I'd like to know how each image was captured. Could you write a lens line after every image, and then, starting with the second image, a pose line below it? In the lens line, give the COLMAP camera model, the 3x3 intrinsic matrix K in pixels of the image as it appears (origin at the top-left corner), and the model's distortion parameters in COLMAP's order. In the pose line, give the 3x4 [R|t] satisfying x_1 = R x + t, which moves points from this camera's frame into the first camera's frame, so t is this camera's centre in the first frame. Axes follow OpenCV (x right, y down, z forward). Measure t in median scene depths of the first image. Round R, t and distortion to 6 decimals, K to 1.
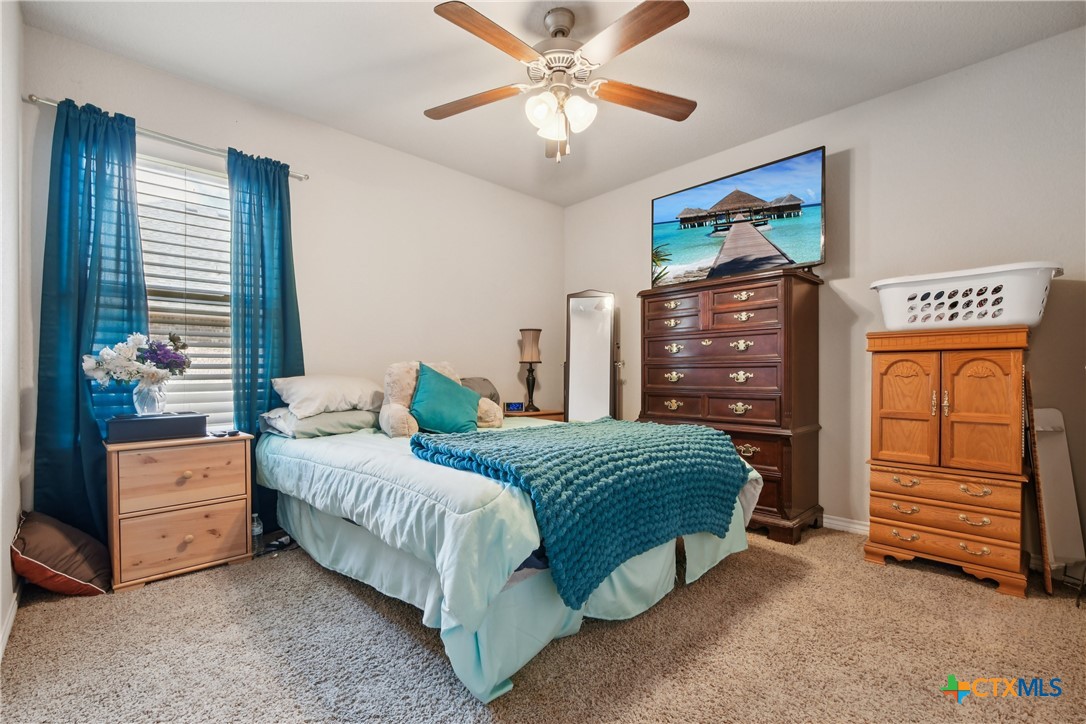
lens RADIAL K [[472.6, 0, 539.7], [0, 472.6, 378.4], [0, 0, 1]] dist [-0.001815, -0.000349]
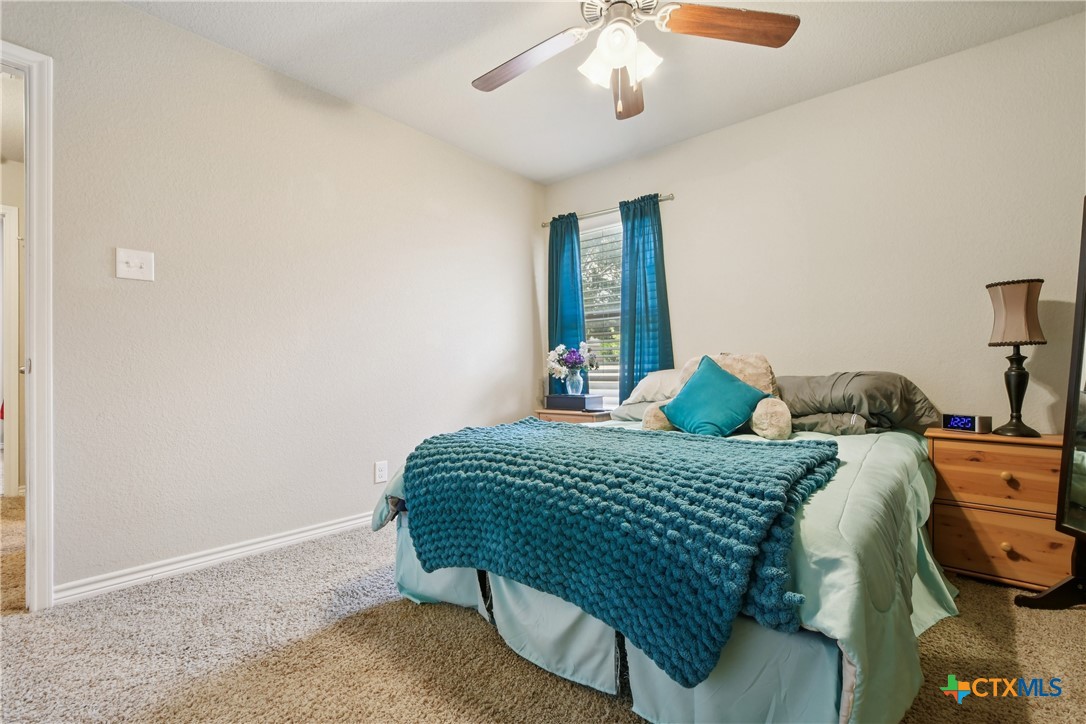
lens RADIAL K [[493.5, 0, 543.0], [0, 493.5, 362.0], [0, 0, 1]] dist [-0.000708, -0.000302]
pose [[0.113502, -0.014503, -0.993432, 0.745658], [-0.001739, 0.999889, -0.014796, -0.006366], [0.993536, 0.003407, 0.113464, 0.638853]]
